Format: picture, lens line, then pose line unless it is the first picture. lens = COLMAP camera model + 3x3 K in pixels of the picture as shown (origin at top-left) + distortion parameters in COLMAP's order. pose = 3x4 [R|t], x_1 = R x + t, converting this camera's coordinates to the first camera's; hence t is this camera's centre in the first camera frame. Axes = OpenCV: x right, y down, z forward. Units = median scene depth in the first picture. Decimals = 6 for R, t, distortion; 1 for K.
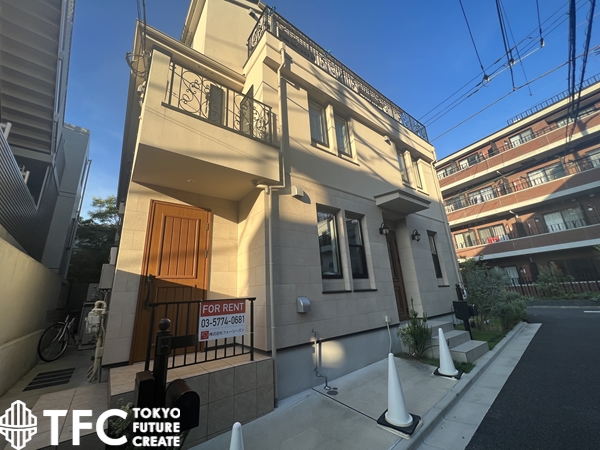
lens RADIAL K [[240.7, 0, 299.1], [0, 240.7, 224.0], [0, 0, 1]] dist [-0.003204, -0.000067]
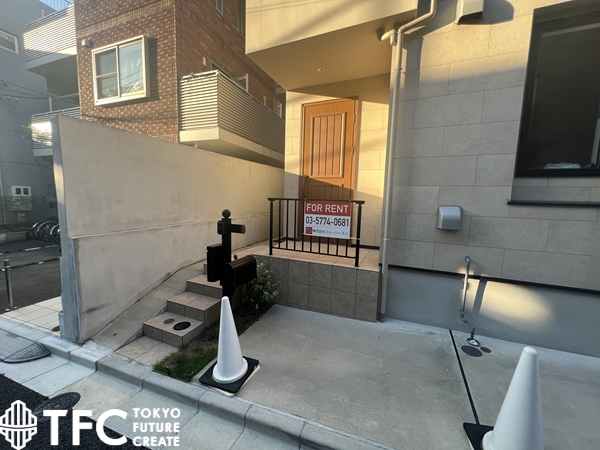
lens RADIAL K [[240.7, 0, 299.1], [0, 240.7, 224.0], [0, 0, 1]] dist [-0.003204, -0.000067]
pose [[0.475889, 0.161527, -0.864545, 0.383858], [0.198797, 0.937795, 0.284640, 0.089992], [0.856743, -0.307326, 0.414176, 0.392386]]
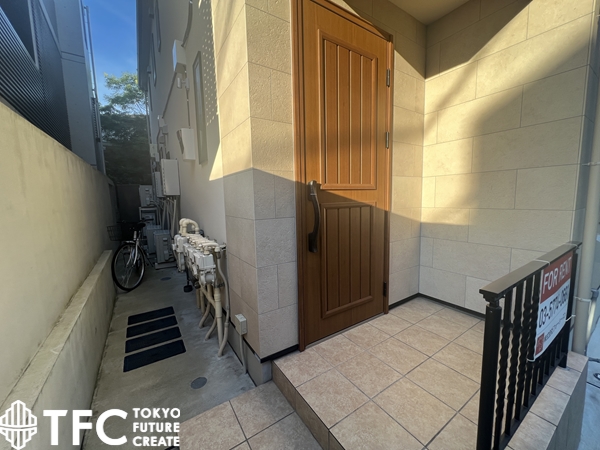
lens RADIAL K [[240.7, 0, 299.1], [0, 240.7, 224.0], [0, 0, 1]] dist [-0.003204, -0.000067]
pose [[0.996981, 0.039623, -0.066780, -0.570559], [-0.010489, 0.920846, 0.389786, 0.101462], [0.076939, -0.387908, 0.918481, 0.515964]]
